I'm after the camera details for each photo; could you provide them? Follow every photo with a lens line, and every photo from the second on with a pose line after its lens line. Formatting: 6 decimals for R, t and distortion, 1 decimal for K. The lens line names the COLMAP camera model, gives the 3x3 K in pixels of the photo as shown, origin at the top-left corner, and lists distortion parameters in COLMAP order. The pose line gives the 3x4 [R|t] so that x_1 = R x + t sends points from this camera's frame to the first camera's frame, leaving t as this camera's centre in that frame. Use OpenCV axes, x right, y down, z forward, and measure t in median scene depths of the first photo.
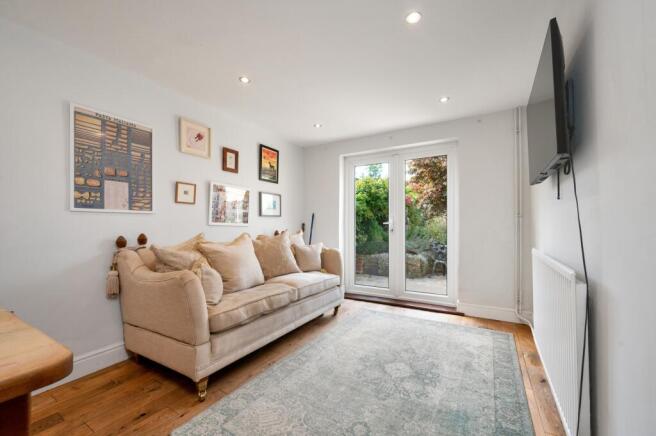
lens RADIAL K [[256.6, 0, 331.1], [0, 256.6, 219.7], [0, 0, 1]] dist [-0.001518, -0.000388]
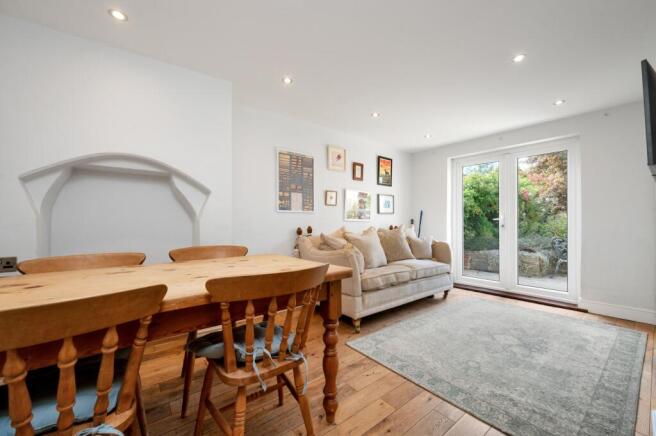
lens RADIAL K [[256.6, 0, 331.1], [0, 256.6, 219.7], [0, 0, 1]] dist [-0.001518, -0.000388]
pose [[0.933911, -0.001790, -0.357502, -0.057799], [0.006585, 0.999904, 0.012196, -0.001763], [0.357446, -0.013744, 0.933833, -0.308336]]
